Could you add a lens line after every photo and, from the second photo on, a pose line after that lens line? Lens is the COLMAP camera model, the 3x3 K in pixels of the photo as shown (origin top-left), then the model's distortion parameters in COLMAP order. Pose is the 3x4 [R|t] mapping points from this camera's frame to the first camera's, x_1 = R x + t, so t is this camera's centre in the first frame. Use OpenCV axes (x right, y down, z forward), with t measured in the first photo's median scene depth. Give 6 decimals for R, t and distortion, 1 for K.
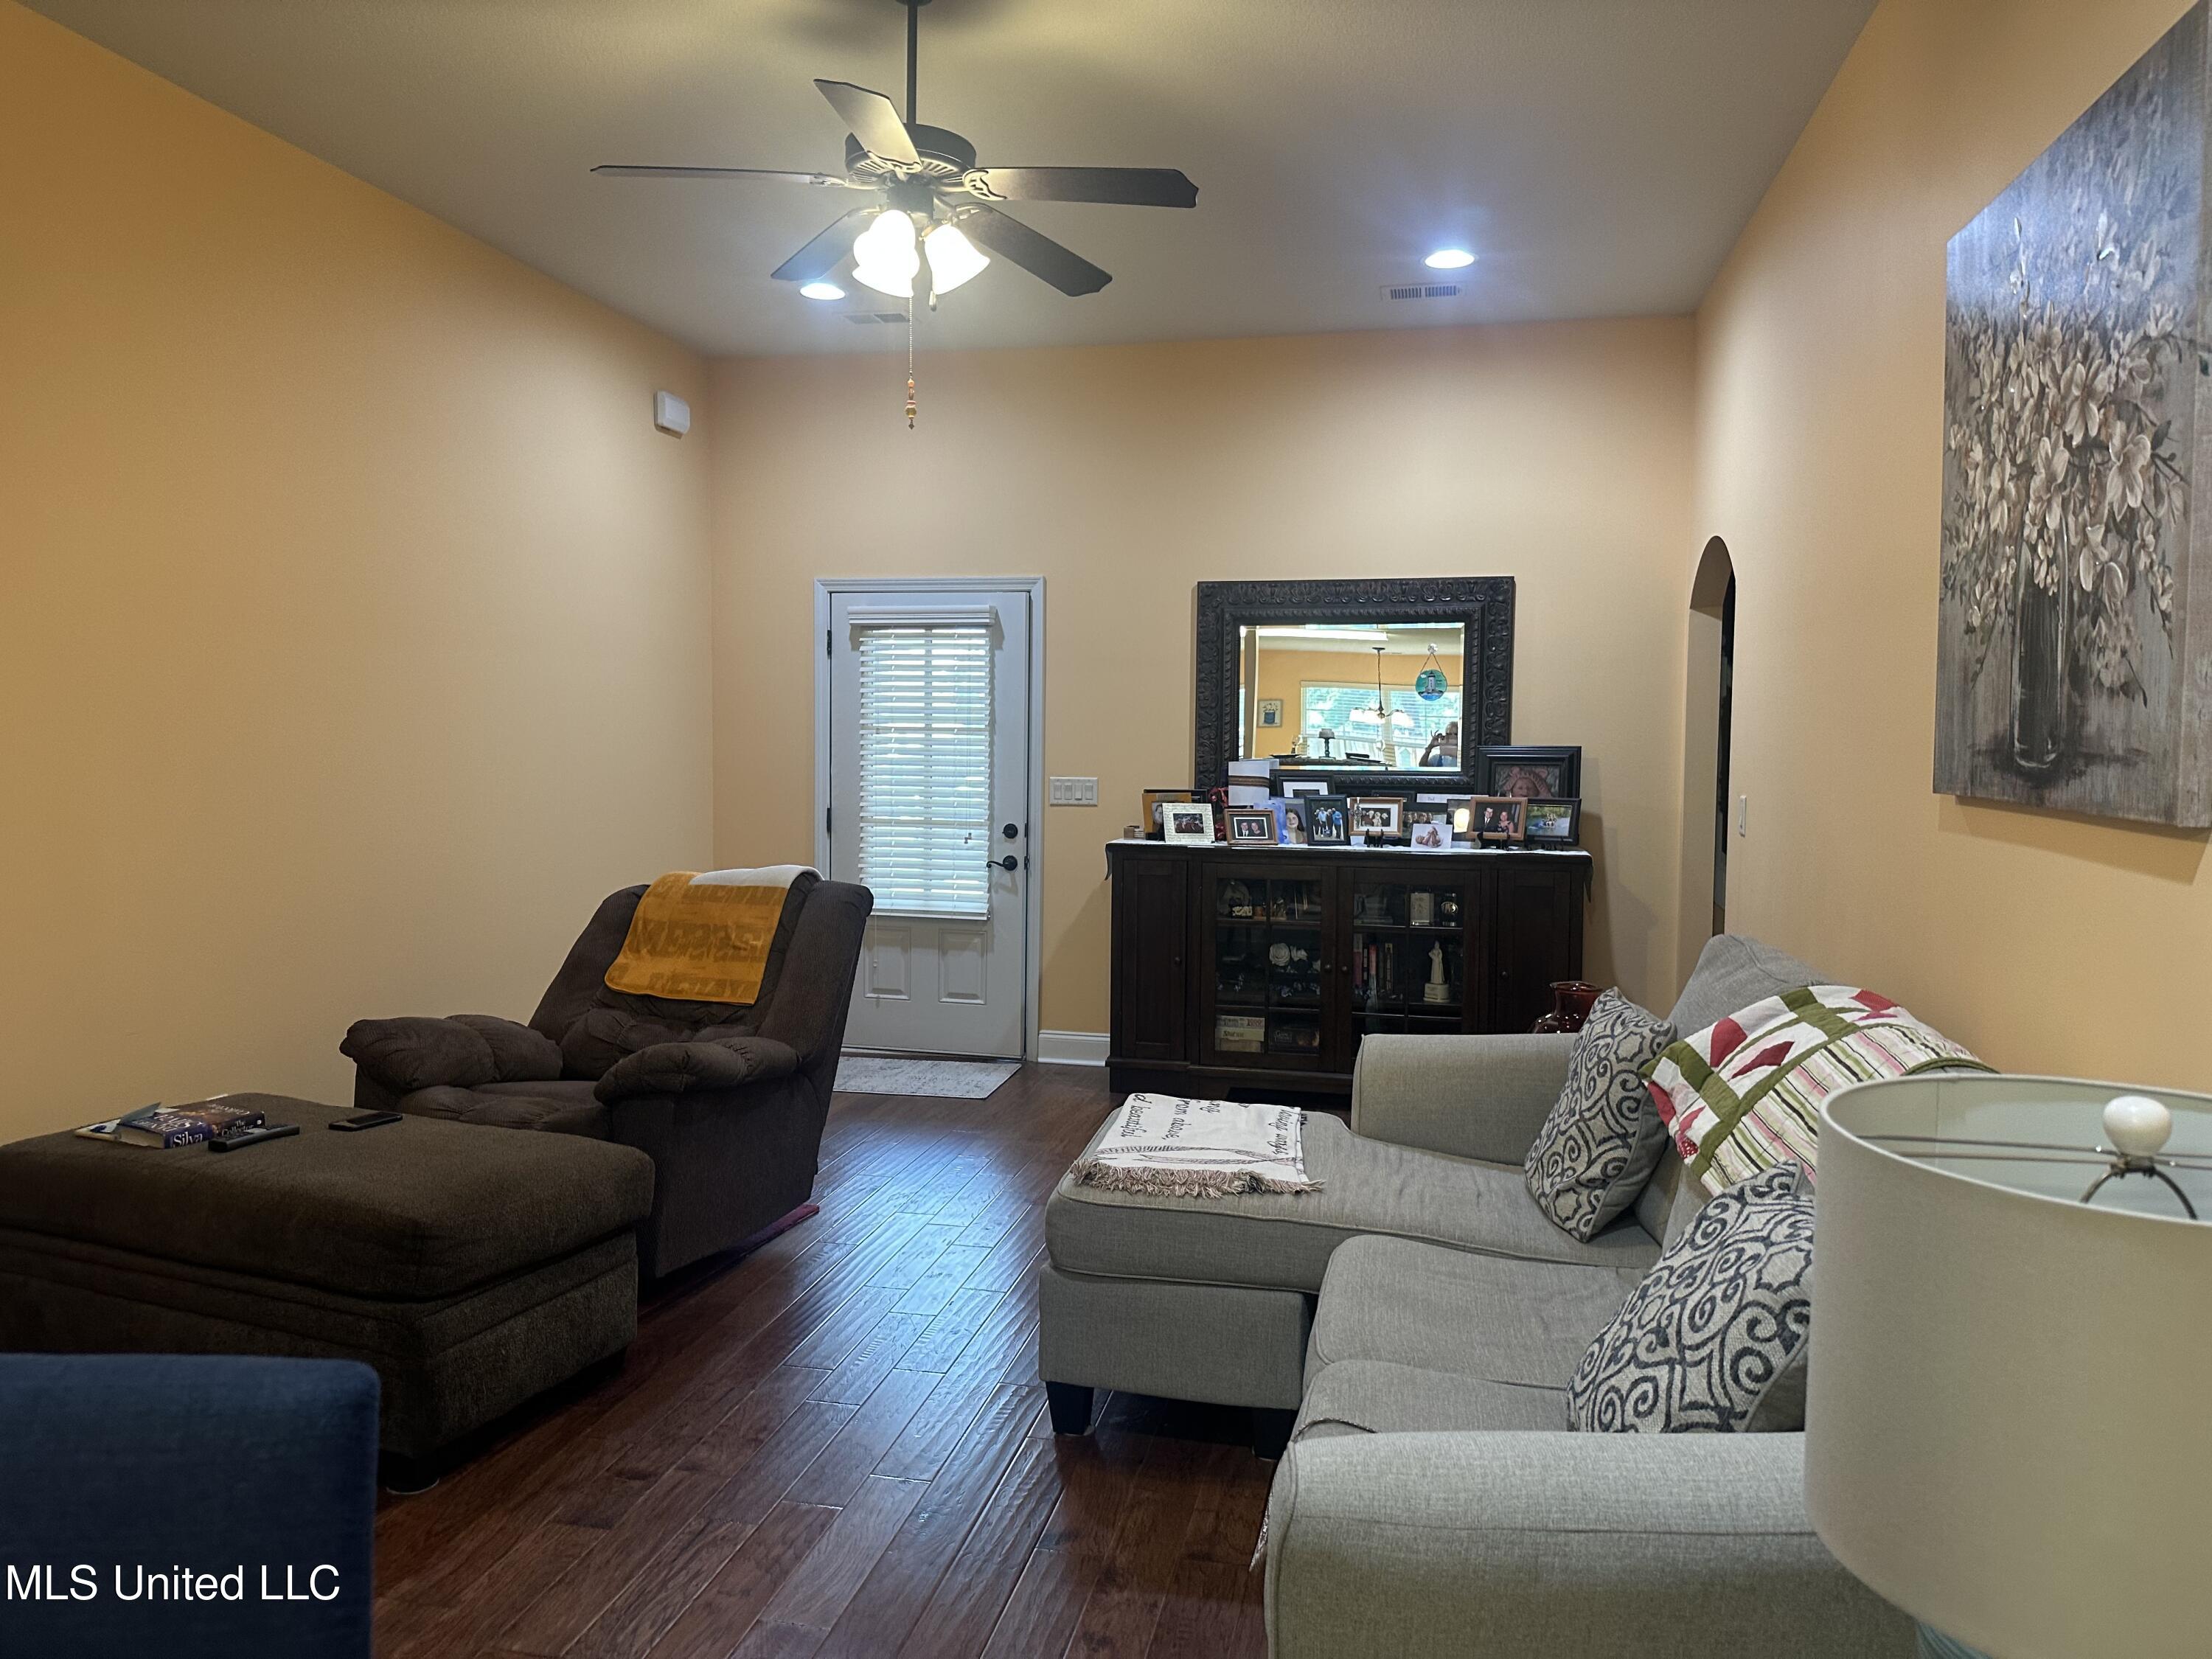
lens RADIAL K [[1555.1, 0, 1084.2], [0, 1555.1, 831.5], [0, 0, 1]] dist [0.055178, -0.062774]
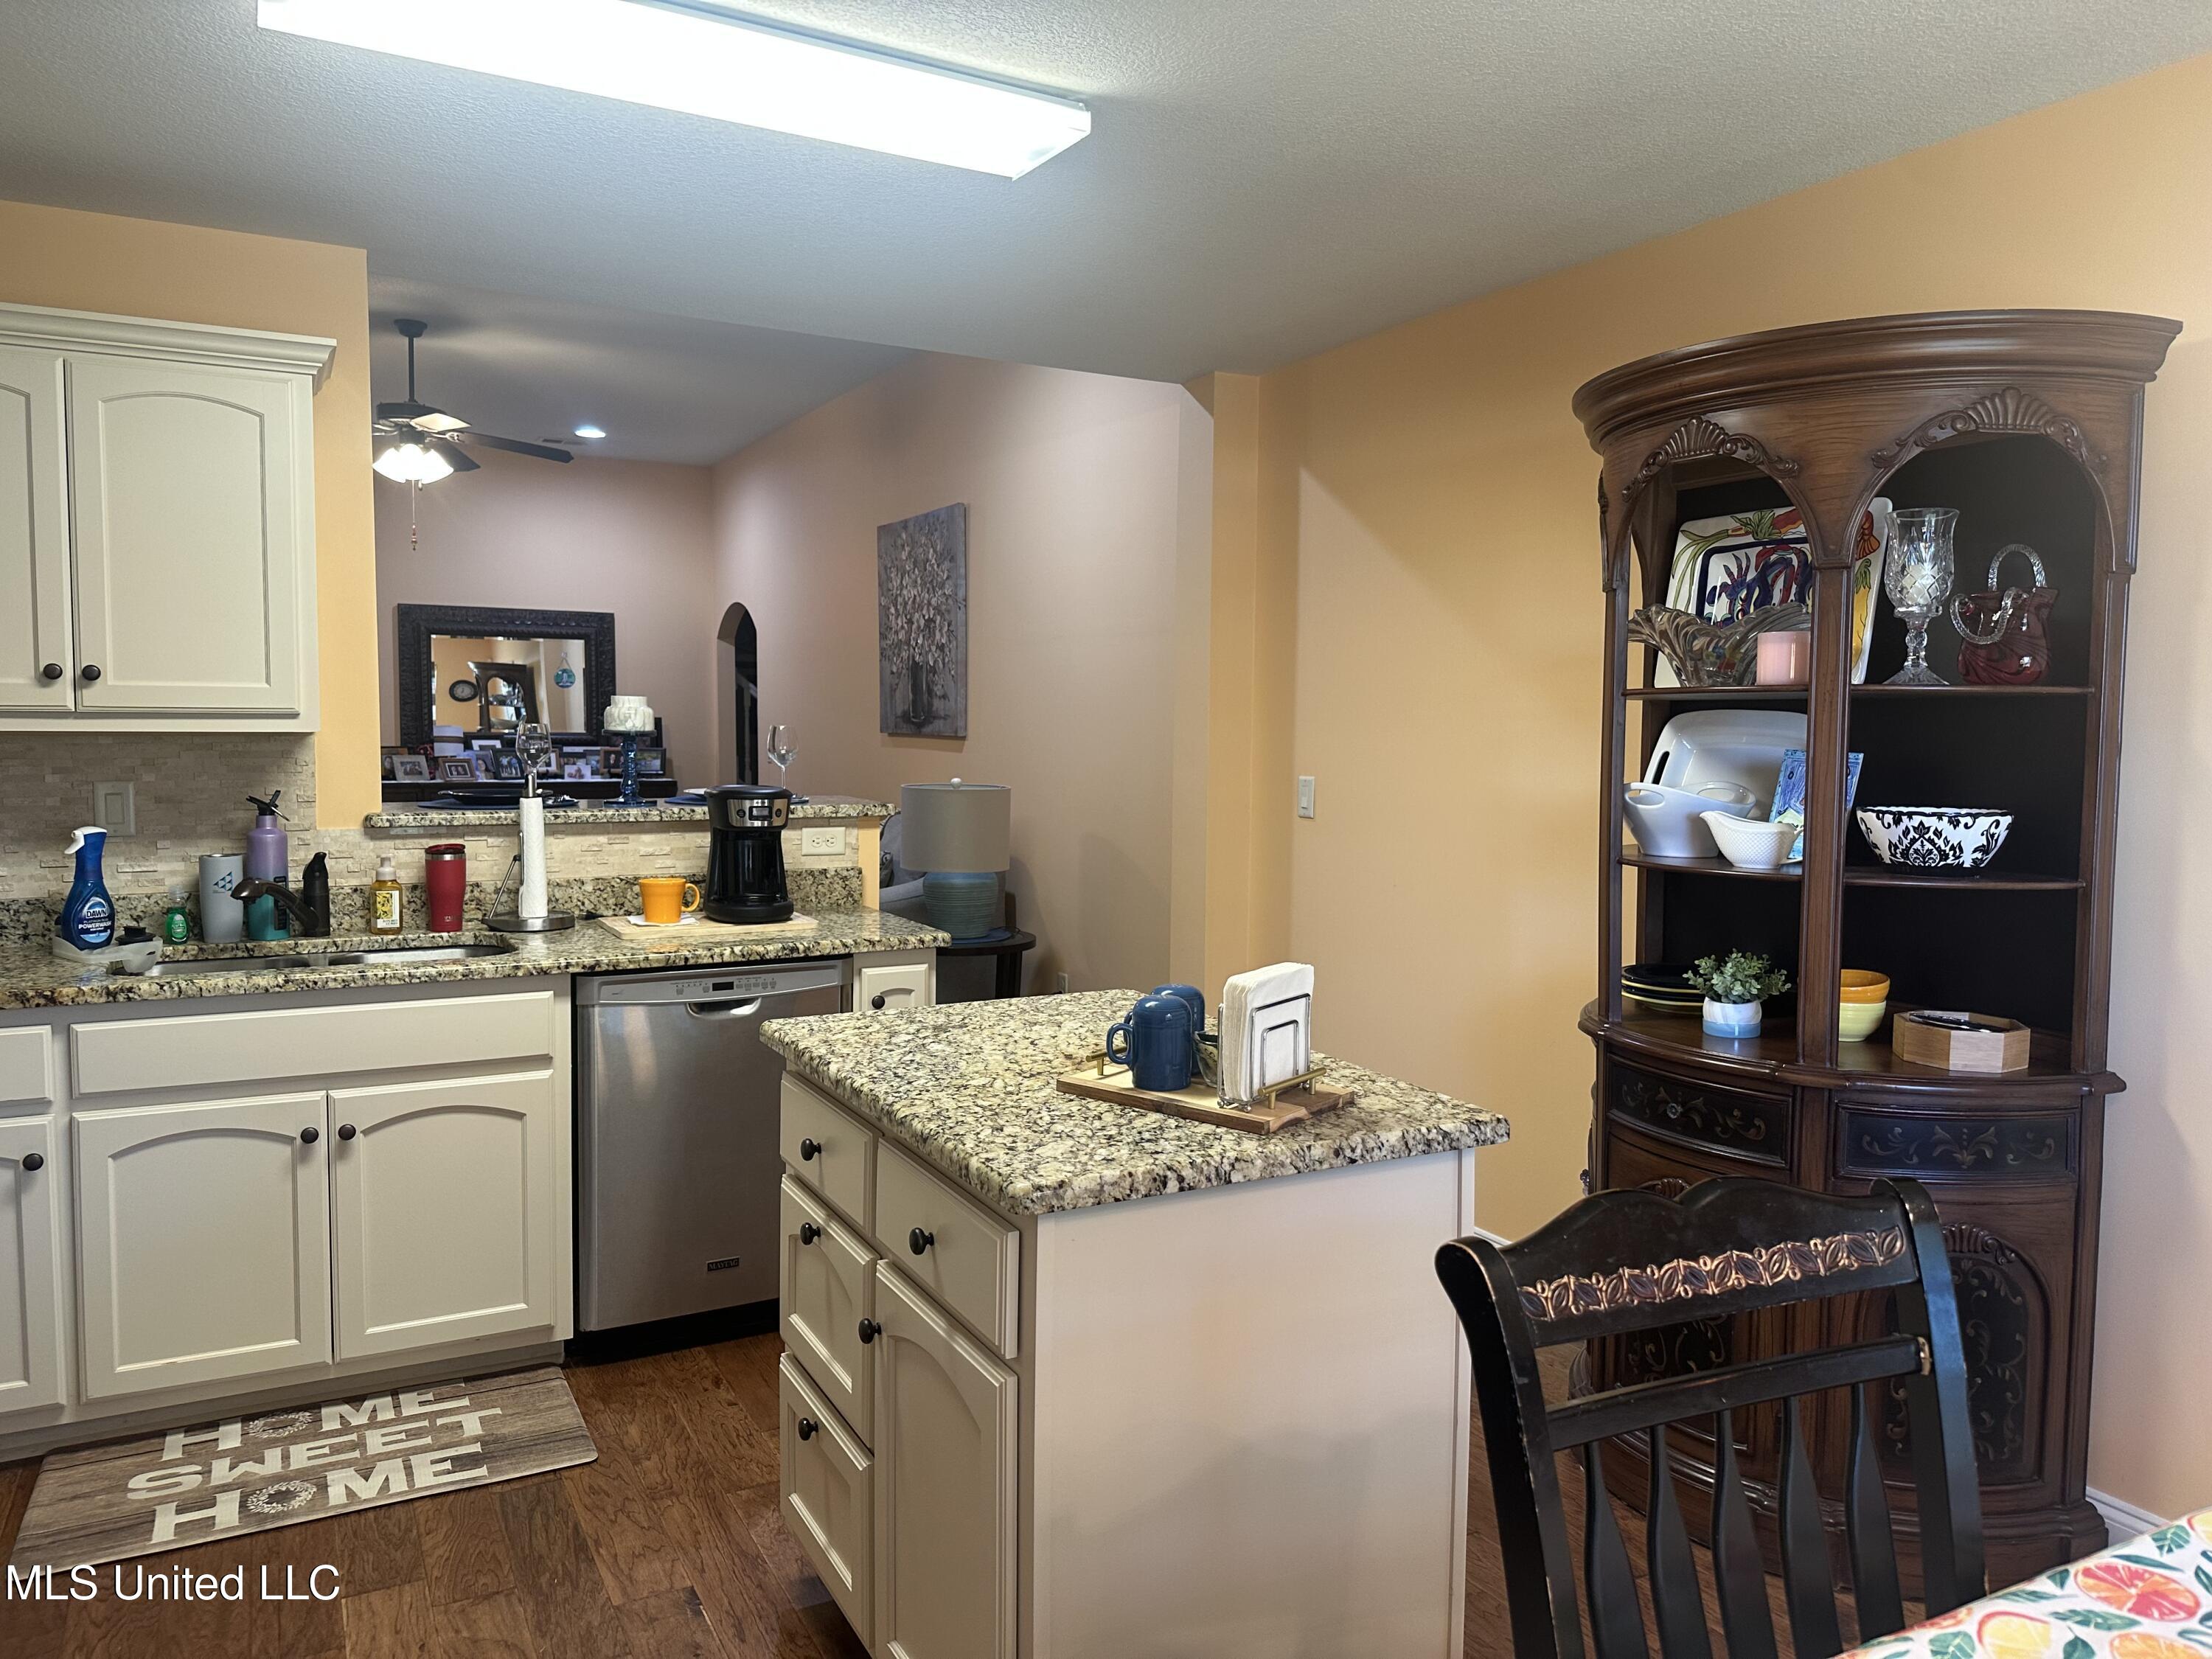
lens RADIAL K [[1555.1, 0, 1118.7], [0, 1555.1, 812.1], [0, 0, 1]] dist [0.055178, -0.062774]
pose [[0.748646, -0.040912, 0.661706, -0.422494], [0.039299, 0.999078, 0.017308, 0.037379], [-0.661804, 0.013047, 0.749563, -0.577888]]
